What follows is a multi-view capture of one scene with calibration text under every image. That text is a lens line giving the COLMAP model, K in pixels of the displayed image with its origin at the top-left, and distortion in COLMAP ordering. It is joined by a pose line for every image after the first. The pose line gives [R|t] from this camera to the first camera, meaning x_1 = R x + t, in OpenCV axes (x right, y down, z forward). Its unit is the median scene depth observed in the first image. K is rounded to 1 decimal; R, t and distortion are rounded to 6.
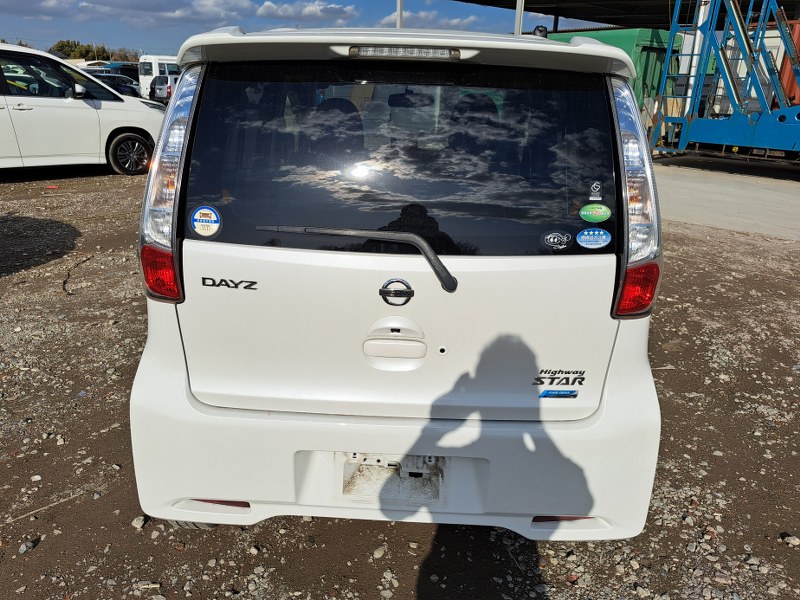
lens RADIAL K [[580.5, 0, 400.0], [0, 580.5, 300.0], [0, 0, 1]] dist [0.018807, -0.000022]
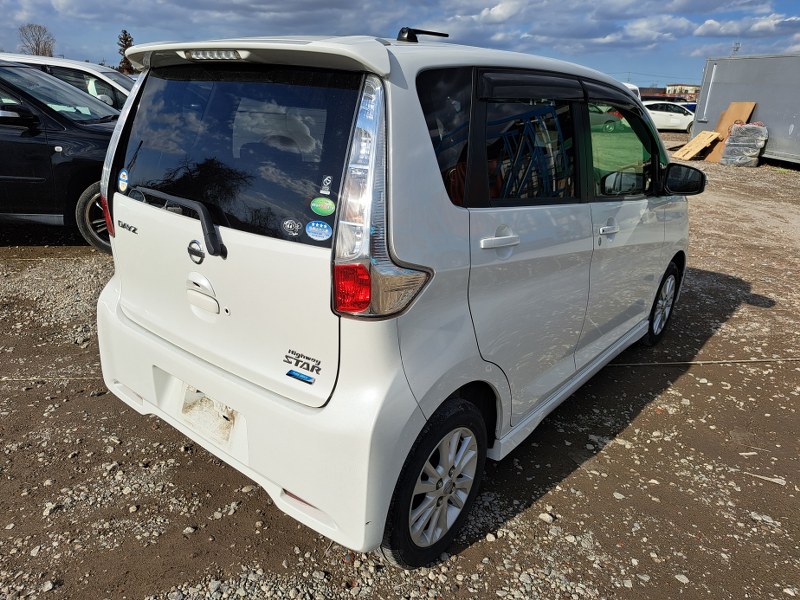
lens RADIAL K [[587.3, 0, 409.8], [0, 587.3, 315.5], [0, 0, 1]] dist [0.032476, -0.007407]
pose [[0.797604, 0.216171, -0.563114, 1.048178], [-0.226714, 0.972560, 0.052228, -0.048571], [0.558953, 0.086008, 0.824727, 0.233021]]
